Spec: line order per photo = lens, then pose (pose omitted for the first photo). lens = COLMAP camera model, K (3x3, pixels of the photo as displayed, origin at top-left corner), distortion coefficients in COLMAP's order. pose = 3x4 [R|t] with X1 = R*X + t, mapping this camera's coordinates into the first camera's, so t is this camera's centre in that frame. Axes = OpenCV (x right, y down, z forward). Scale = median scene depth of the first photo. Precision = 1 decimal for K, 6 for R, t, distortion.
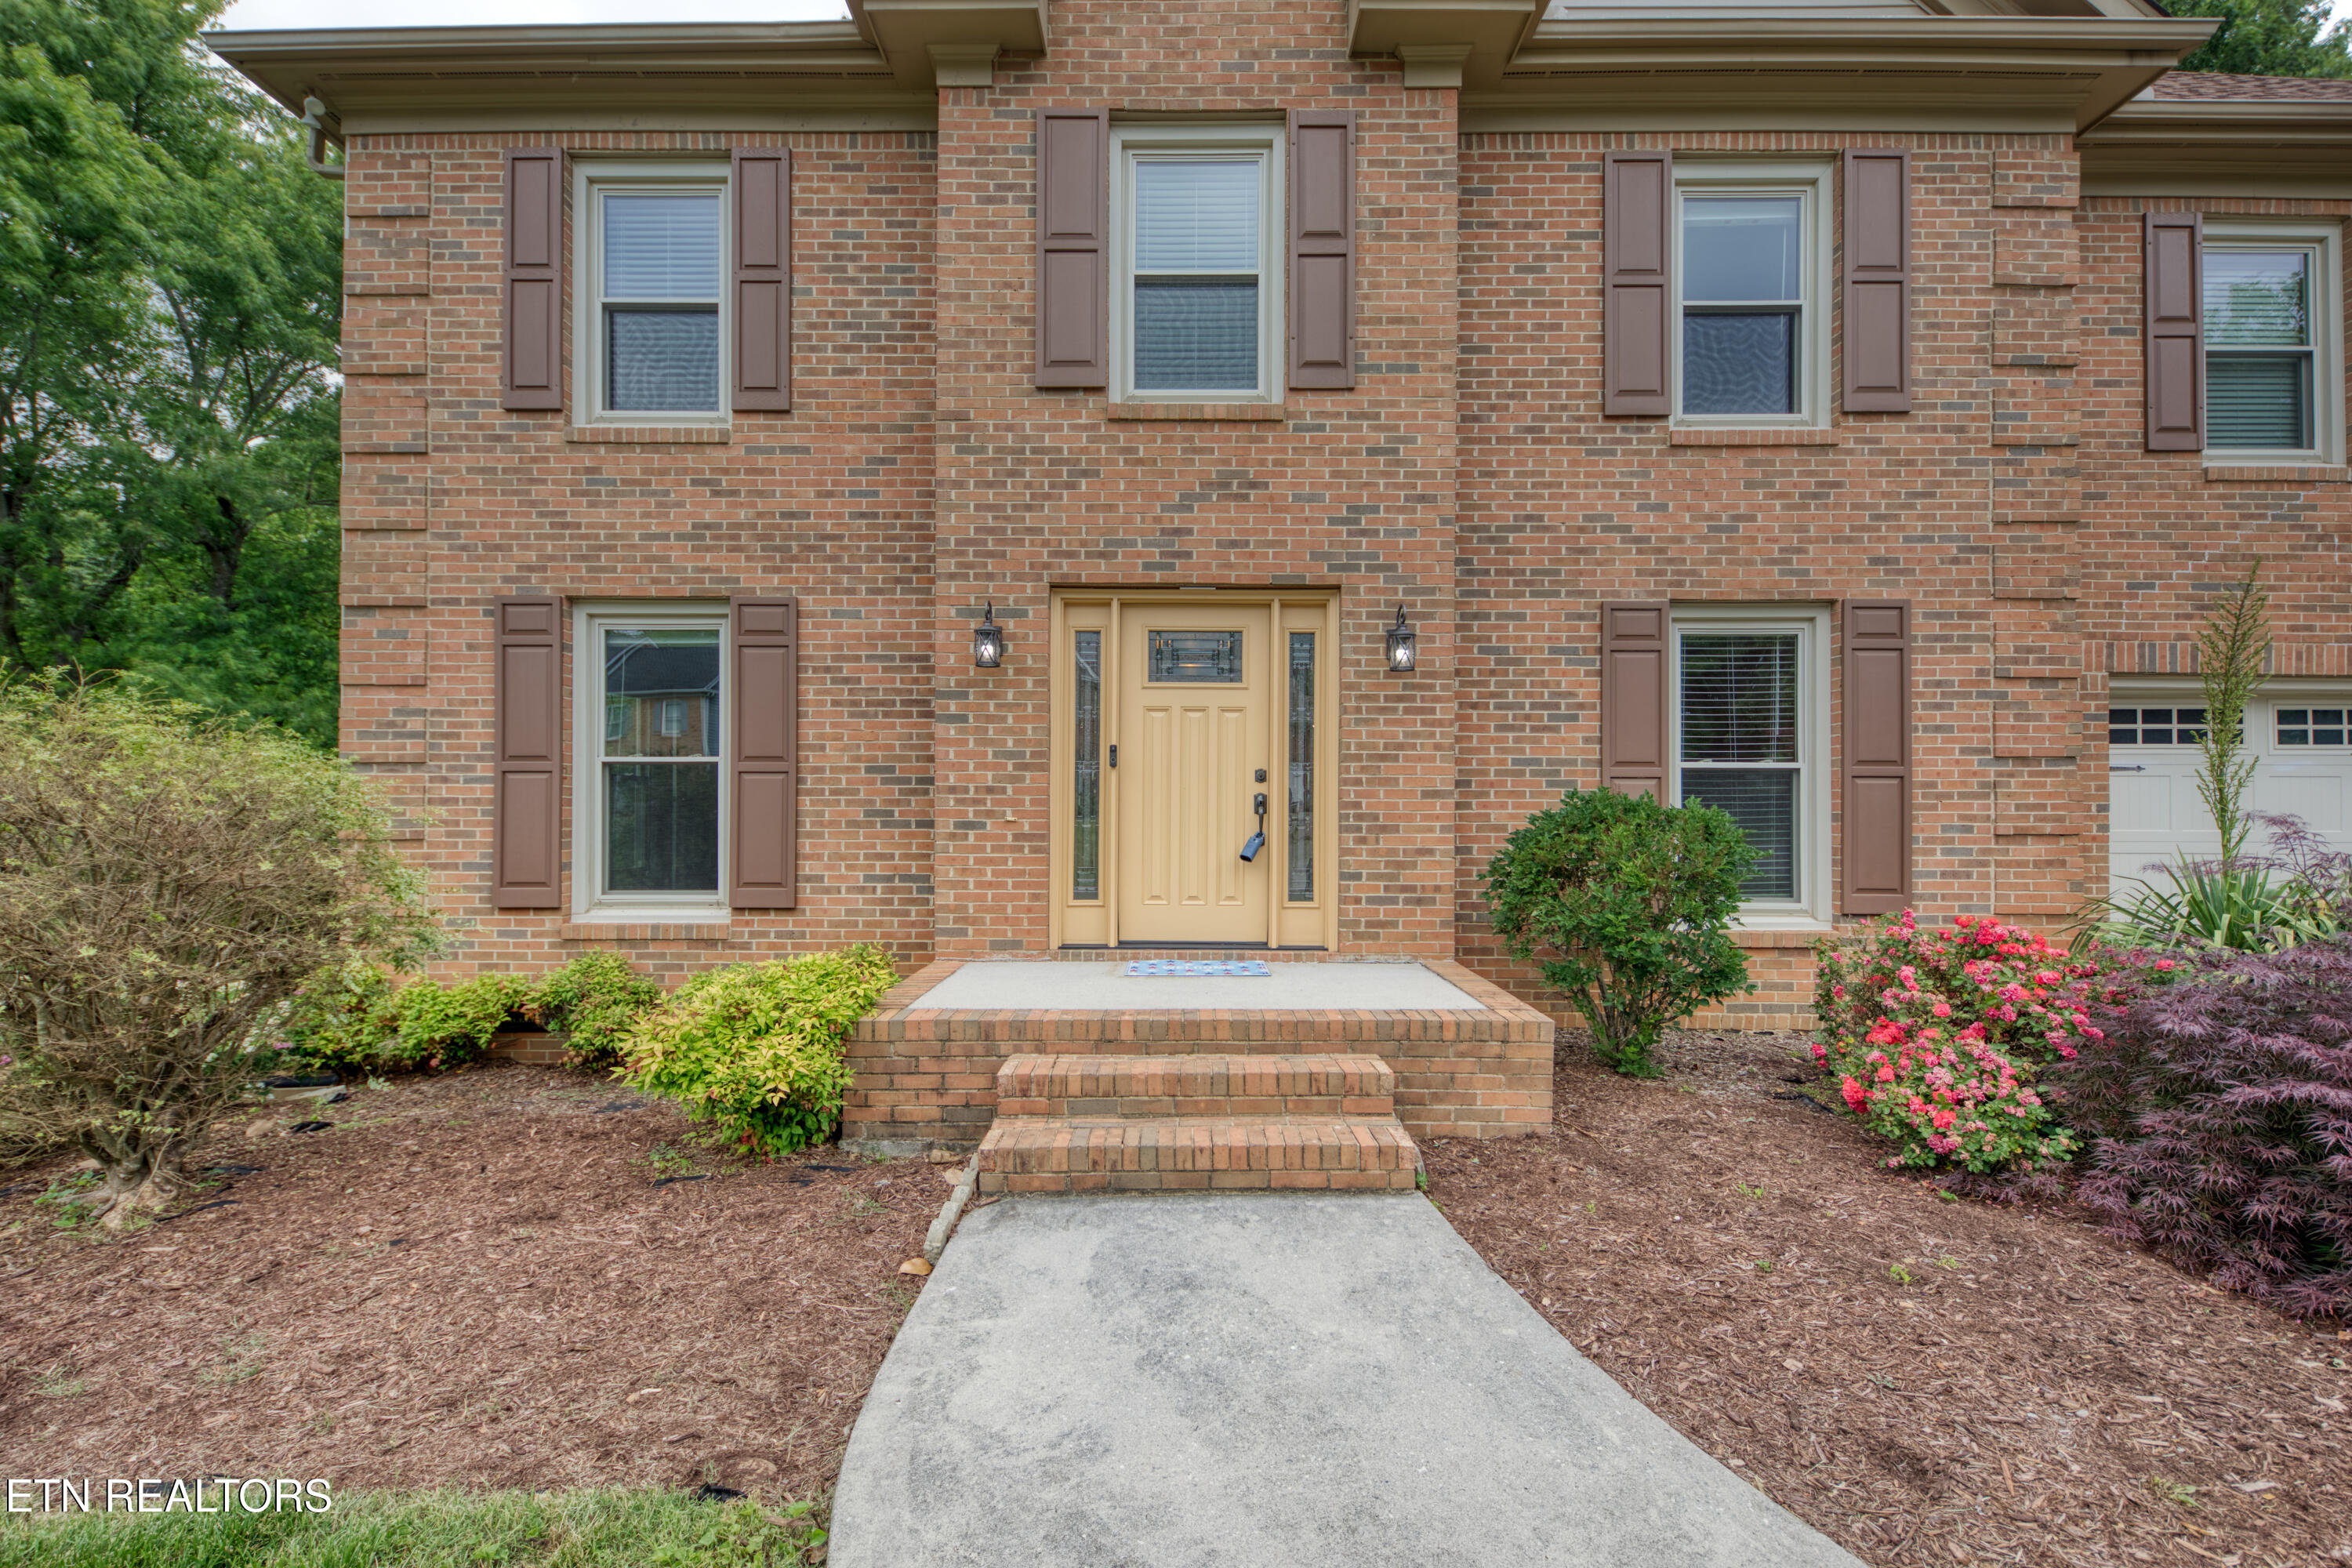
lens RADIAL K [[1128.0, 0, 1176.0], [0, 1128.0, 784.0], [0, 0, 1]] dist [0.001231, 0.000043]
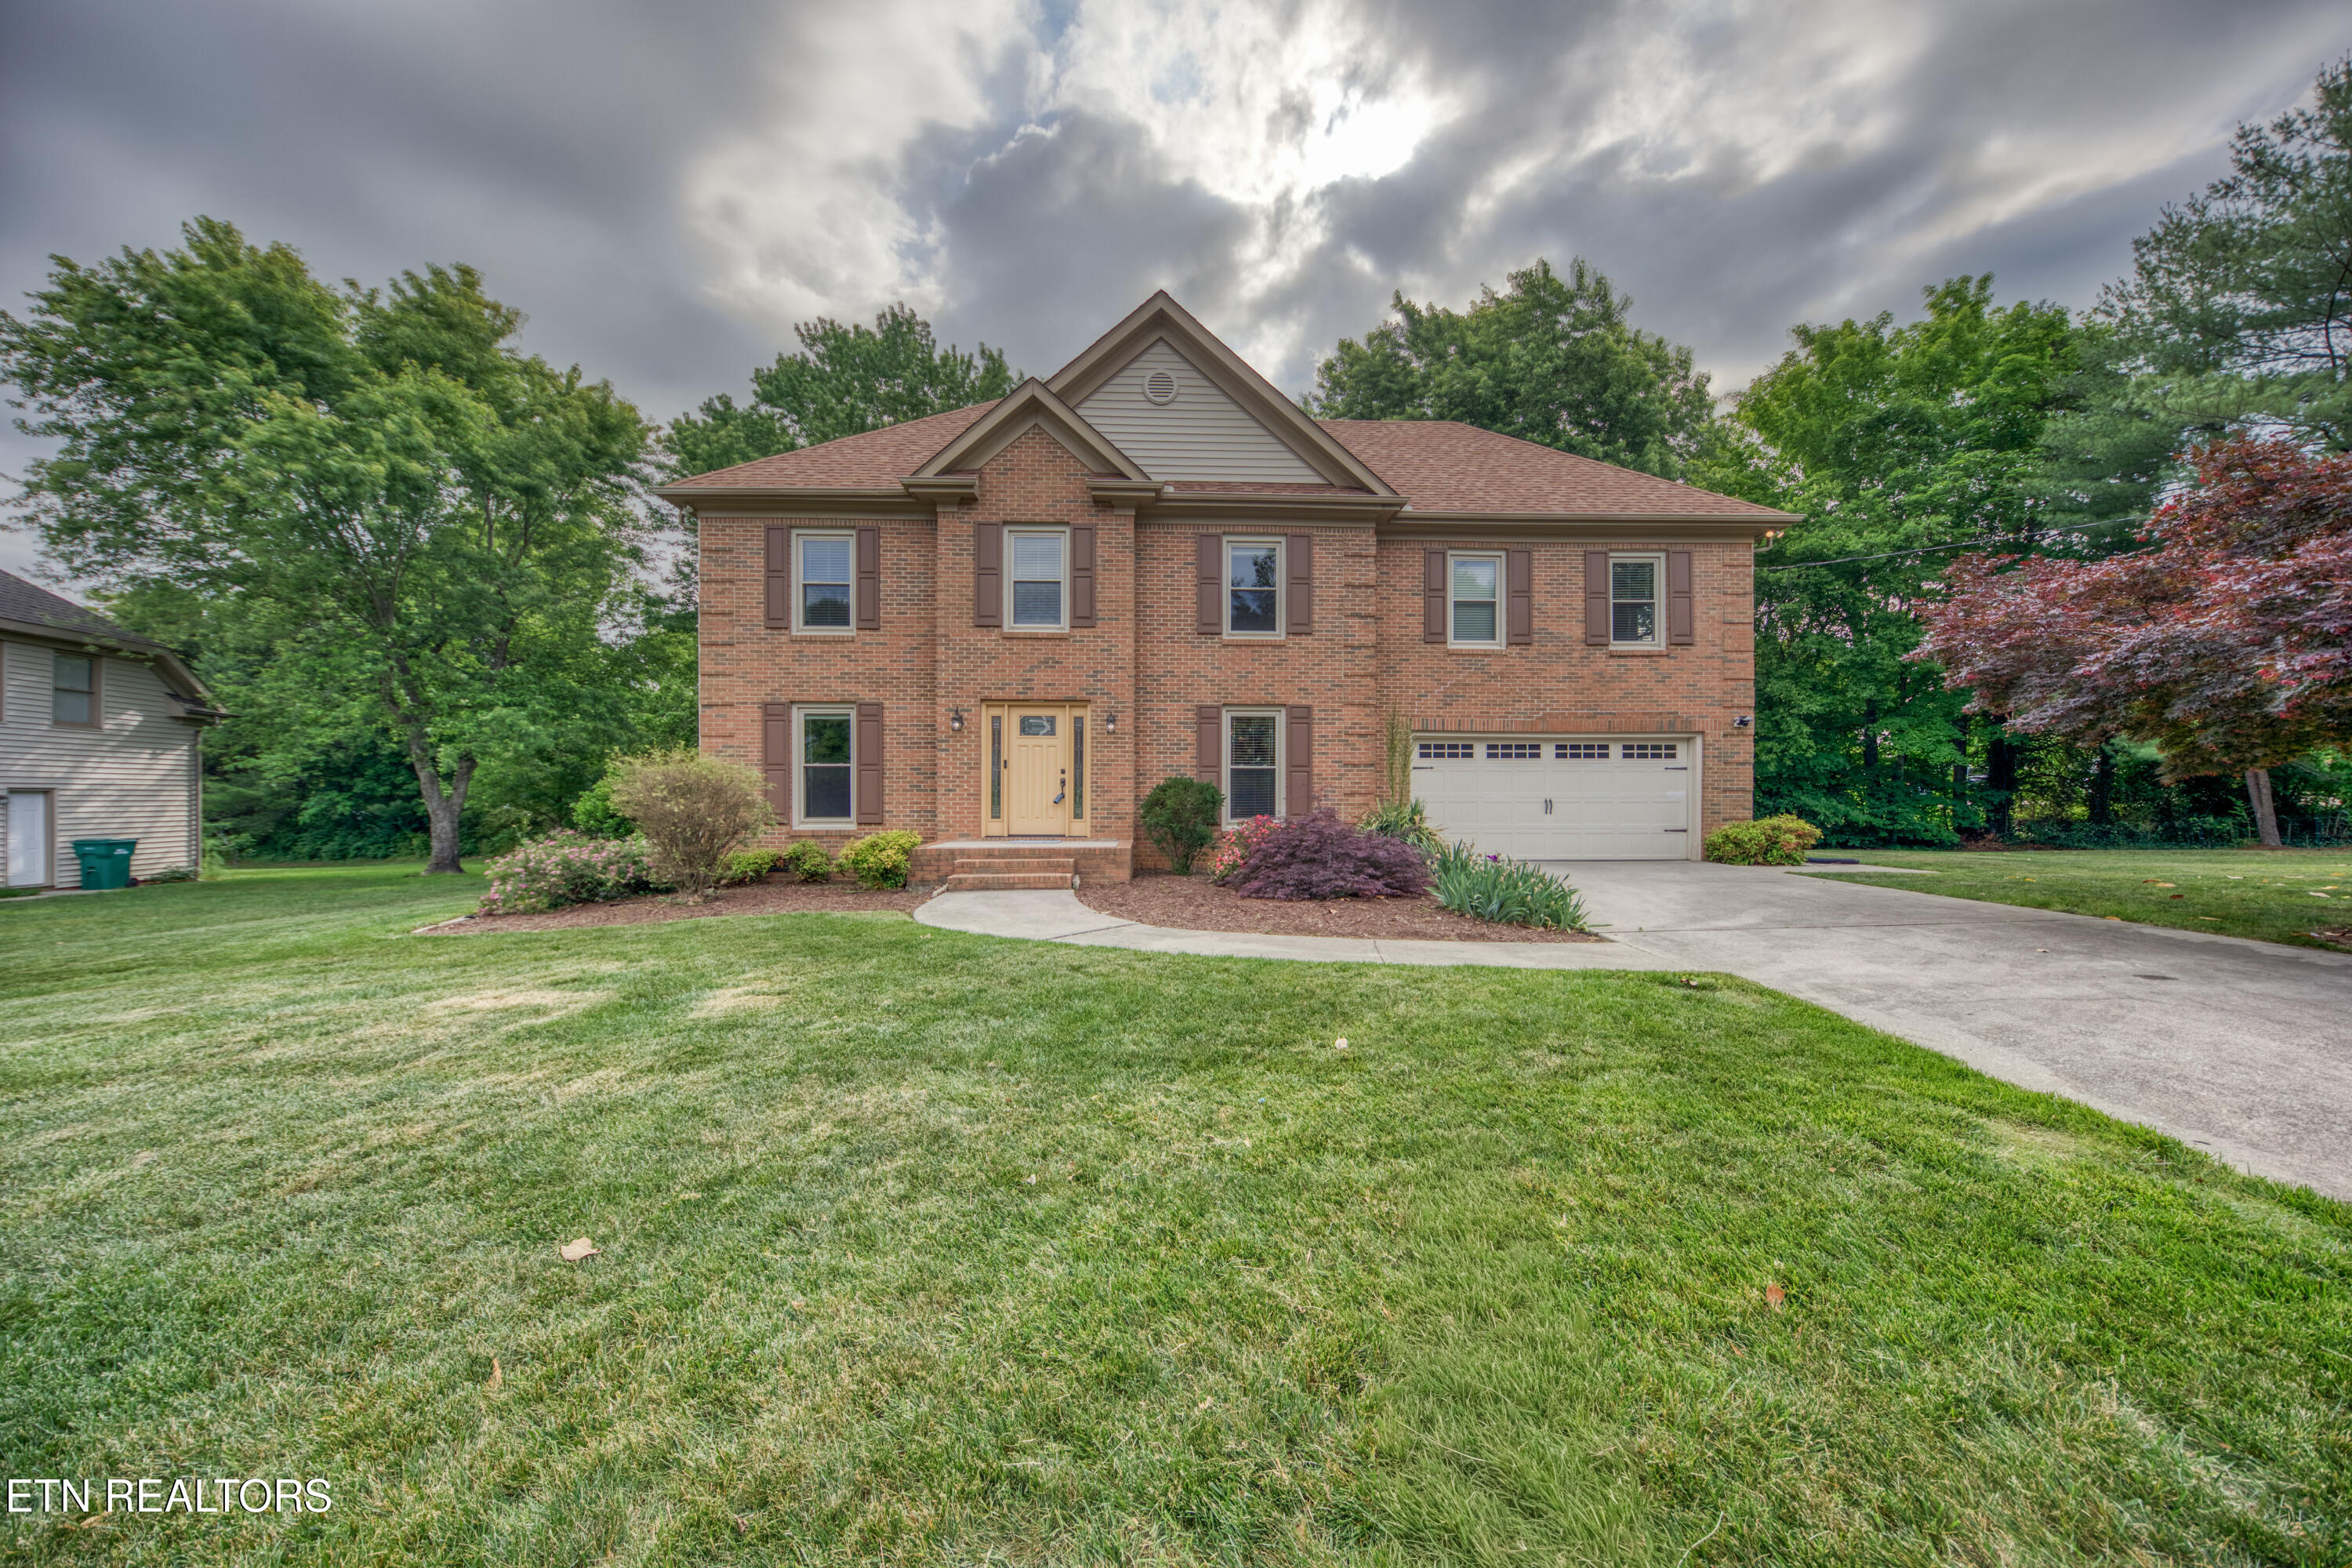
lens RADIAL K [[812.5, 0, 1164.0], [0, 812.5, 786.7], [0, 0, 1]] dist [-0.000586, -0.000101]
pose [[0.998602, -0.001267, 0.052844, 0.210174], [0.000389, 0.999862, 0.016624, -0.003262], [-0.052858, -0.016580, 0.998464, -0.899520]]
